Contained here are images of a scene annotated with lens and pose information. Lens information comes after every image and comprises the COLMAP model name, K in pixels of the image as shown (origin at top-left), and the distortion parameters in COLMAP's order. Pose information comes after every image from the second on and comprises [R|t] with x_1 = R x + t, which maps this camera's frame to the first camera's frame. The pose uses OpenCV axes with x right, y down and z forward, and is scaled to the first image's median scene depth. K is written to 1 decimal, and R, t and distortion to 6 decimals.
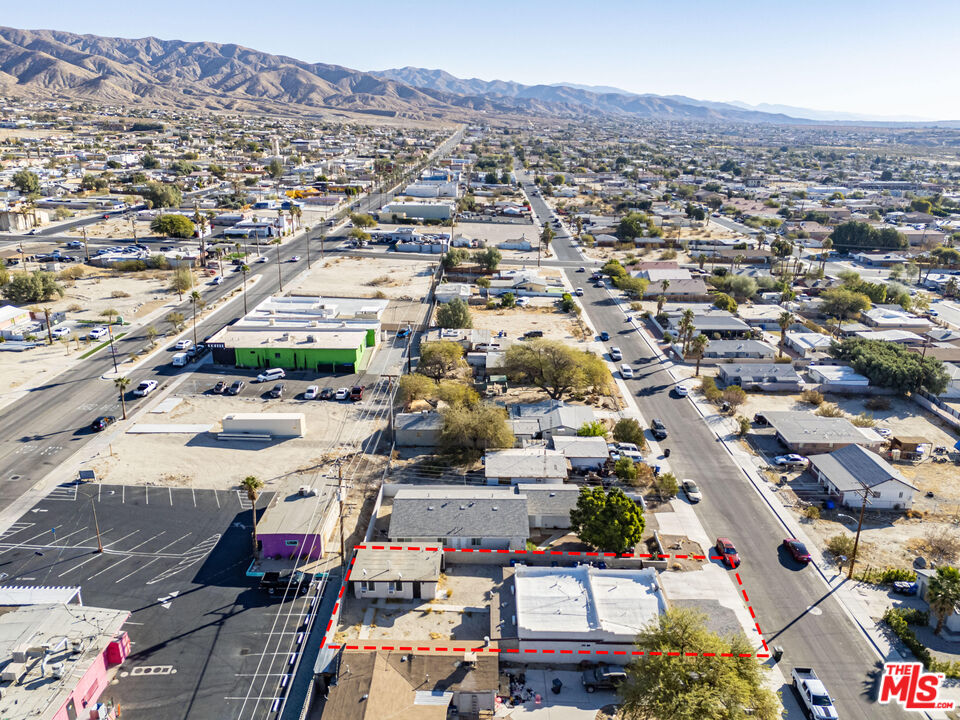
lens RADIAL K [[701.0, 0, 481.0], [0, 701.0, 357.1], [0, 0, 1]] dist [0.065330, -0.049404]
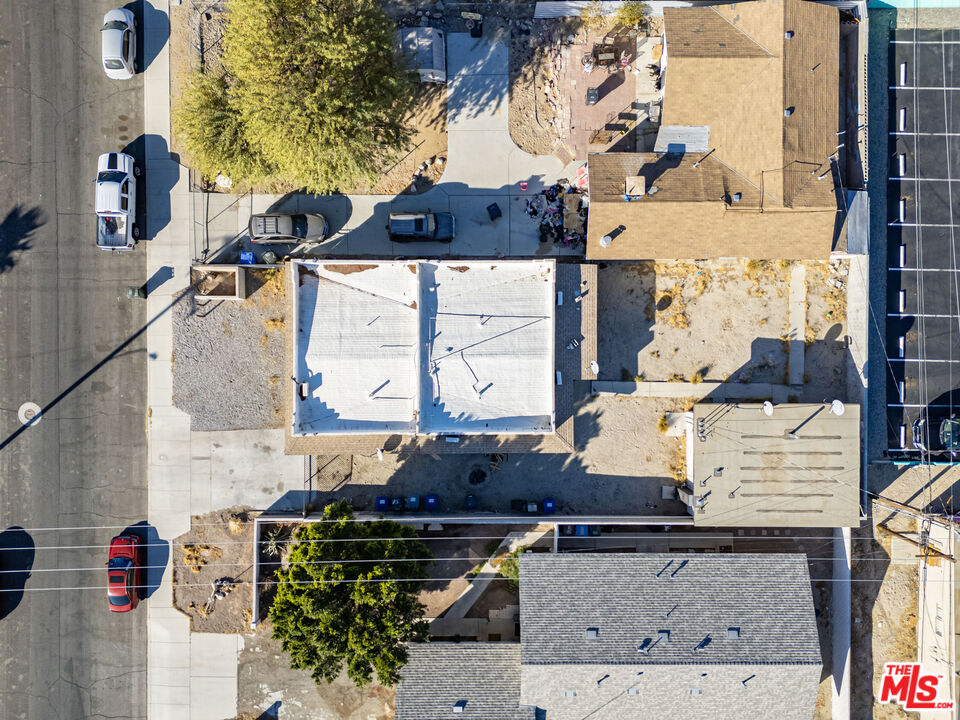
lens RADIAL K [[701.0, 0, 478.0], [0, 701.0, 364.5], [0, 0, 1]] dist [0.065330, -0.049404]
pose [[-0.999827, 0.010907, -0.015078, 0.129661], [-0.017793, -0.322815, 0.946295, -0.211718], [0.005454, 0.946399, 0.322954, 0.889714]]
